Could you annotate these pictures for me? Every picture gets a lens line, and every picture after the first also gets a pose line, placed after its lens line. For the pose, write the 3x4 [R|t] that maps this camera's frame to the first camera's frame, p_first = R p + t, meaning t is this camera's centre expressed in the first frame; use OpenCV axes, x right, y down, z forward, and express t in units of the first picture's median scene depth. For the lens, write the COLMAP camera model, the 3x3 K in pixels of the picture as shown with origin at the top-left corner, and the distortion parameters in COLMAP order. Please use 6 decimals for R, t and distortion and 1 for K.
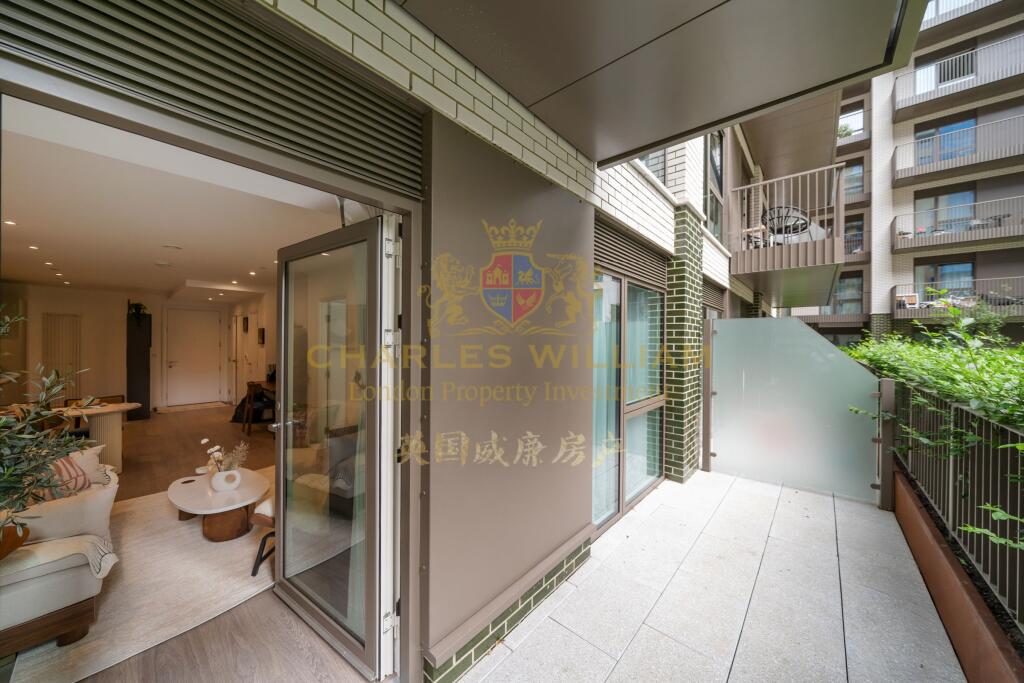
lens RADIAL K [[353.1, 0, 512.0], [0, 353.1, 341.5], [0, 0, 1]] dist [-0.000288, -0.000030]
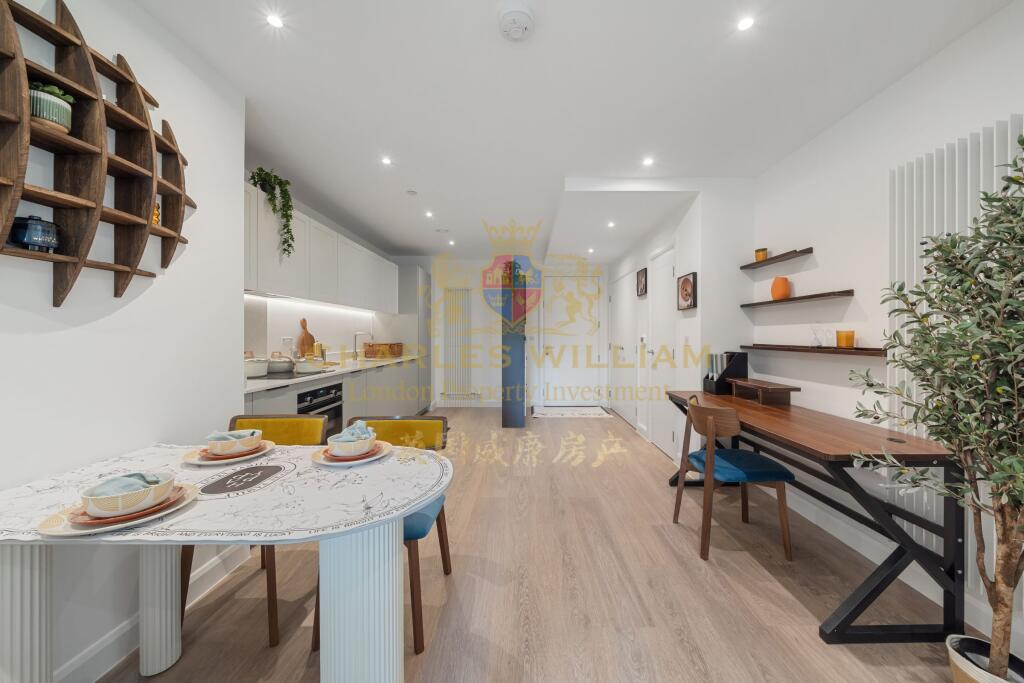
lens RADIAL K [[353.1, 0, 512.0], [0, 353.1, 341.5], [0, 0, 1]] dist [-0.000288, -0.000030]
pose [[0.635421, 0.008062, -0.772124, -0.507443], [-0.000991, 0.999953, 0.009626, 0.045404], [0.772166, -0.005351, 0.635399, 0.542421]]
